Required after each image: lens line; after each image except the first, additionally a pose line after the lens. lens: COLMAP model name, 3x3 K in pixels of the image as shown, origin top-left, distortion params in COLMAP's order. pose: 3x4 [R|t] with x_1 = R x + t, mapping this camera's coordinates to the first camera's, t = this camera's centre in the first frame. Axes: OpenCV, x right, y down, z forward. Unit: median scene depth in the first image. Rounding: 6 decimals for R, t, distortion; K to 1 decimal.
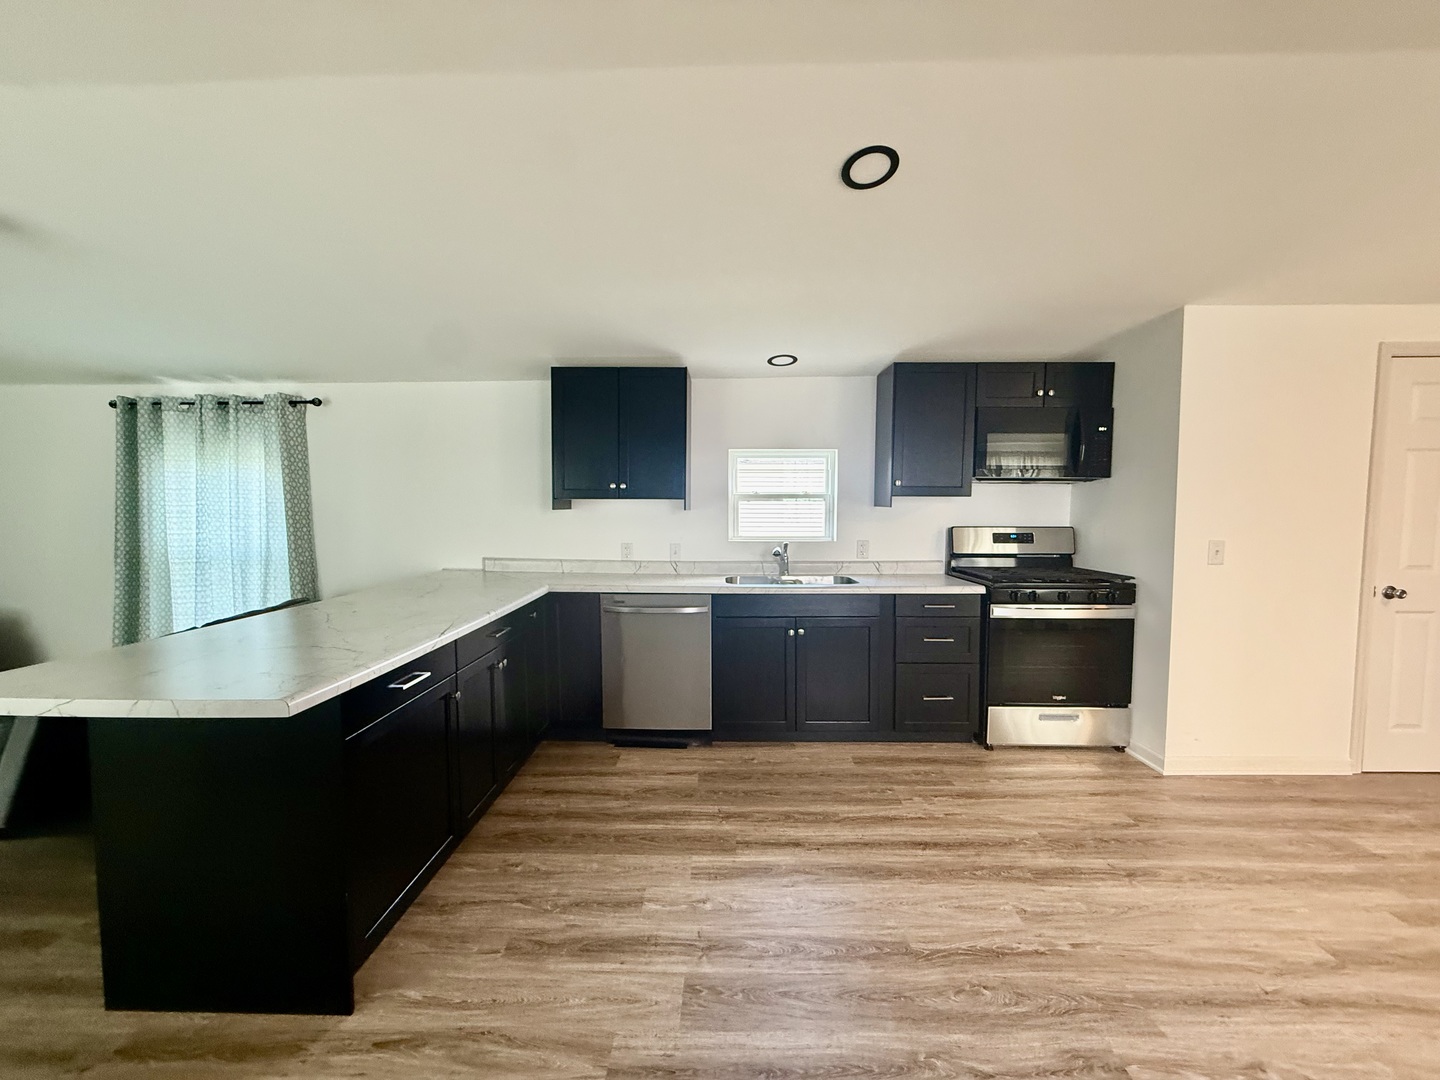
lens RADIAL K [[576.2, 0, 716.0], [0, 576.2, 541.5], [0, 0, 1]] dist [0.003346, 0.000429]
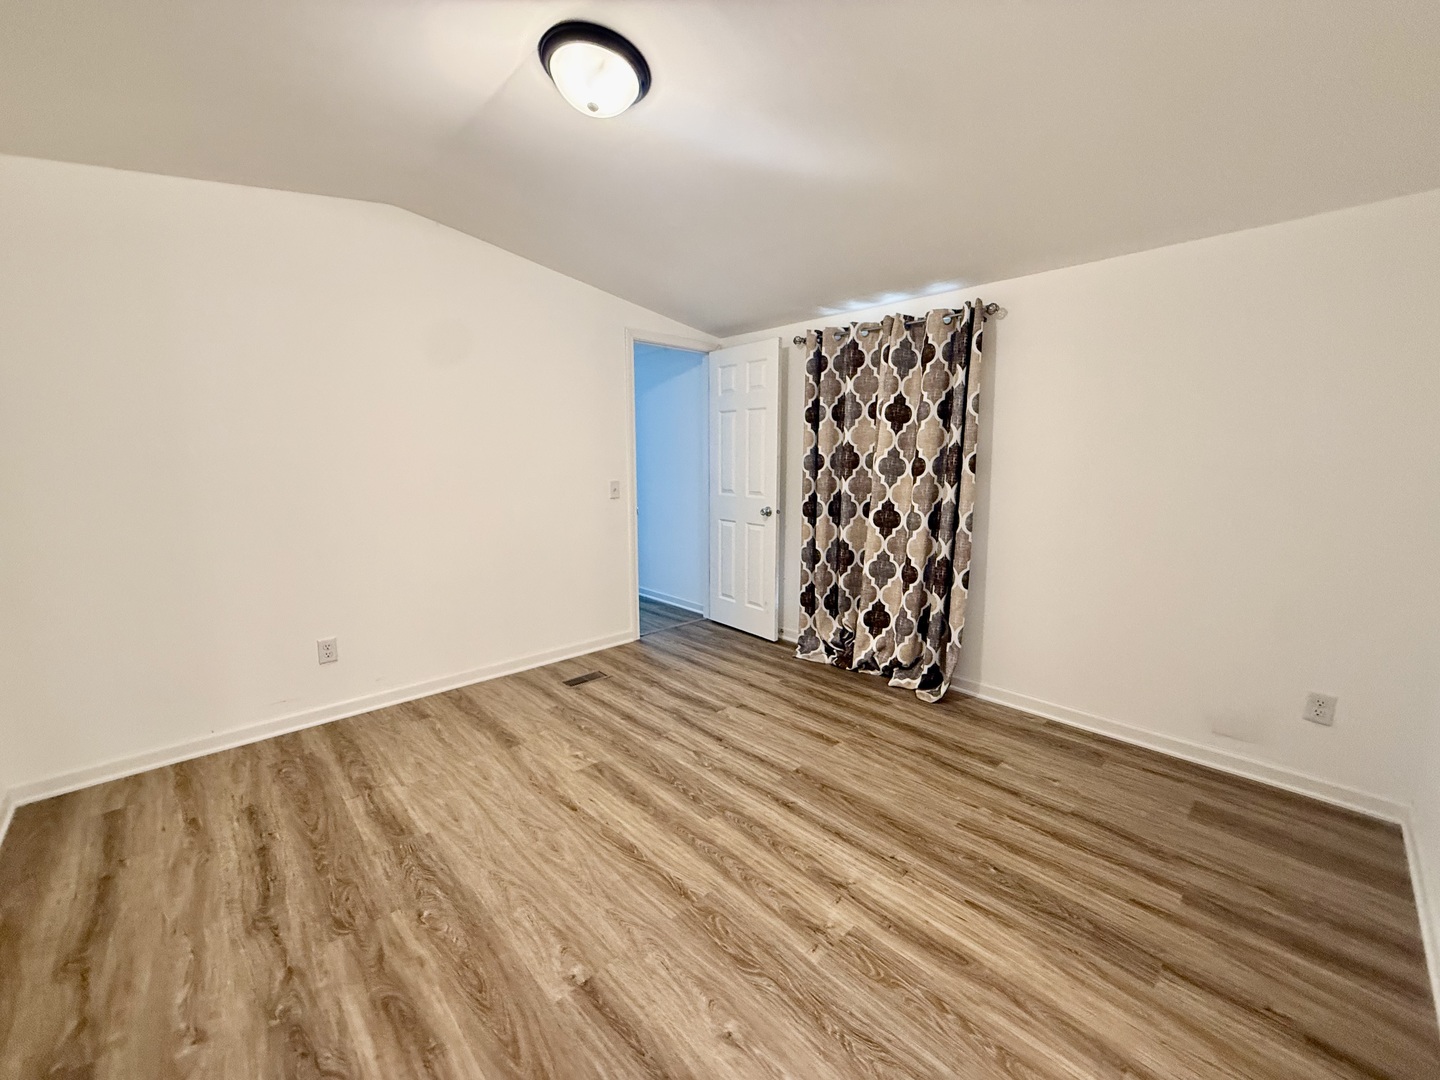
lens RADIAL K [[576.2, 0, 718.8], [0, 576.2, 542.3], [0, 0, 1]] dist [0.003346, 0.000429]
pose [[-0.702731, -0.108597, 0.703119, -0.348201], [0.028516, 0.983188, 0.180354, -0.055729], [-0.710884, 0.146790, -0.687820, 1.196593]]
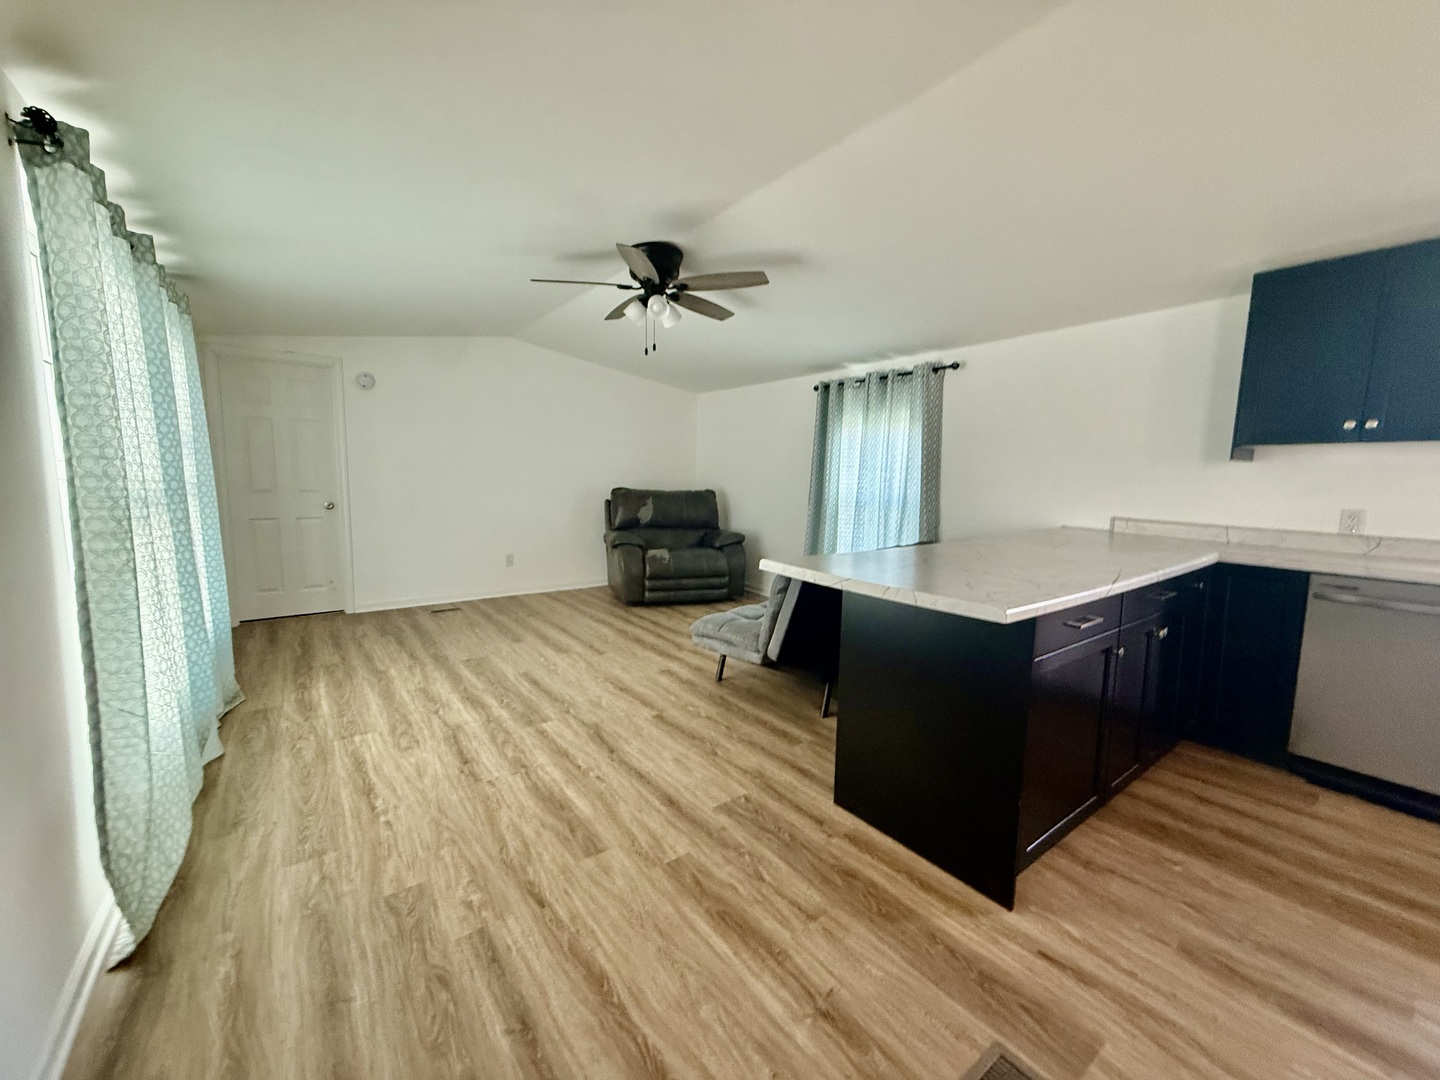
lens RADIAL K [[576.2, 0, 720.8], [0, 576.2, 541.1], [0, 0, 1]] dist [0.003346, 0.000429]
pose [[0.617840, 0.101173, -0.779768, -0.115113], [-0.060643, 0.994865, 0.081032, 0.044616], [0.783962, -0.002777, 0.620802, -0.054205]]
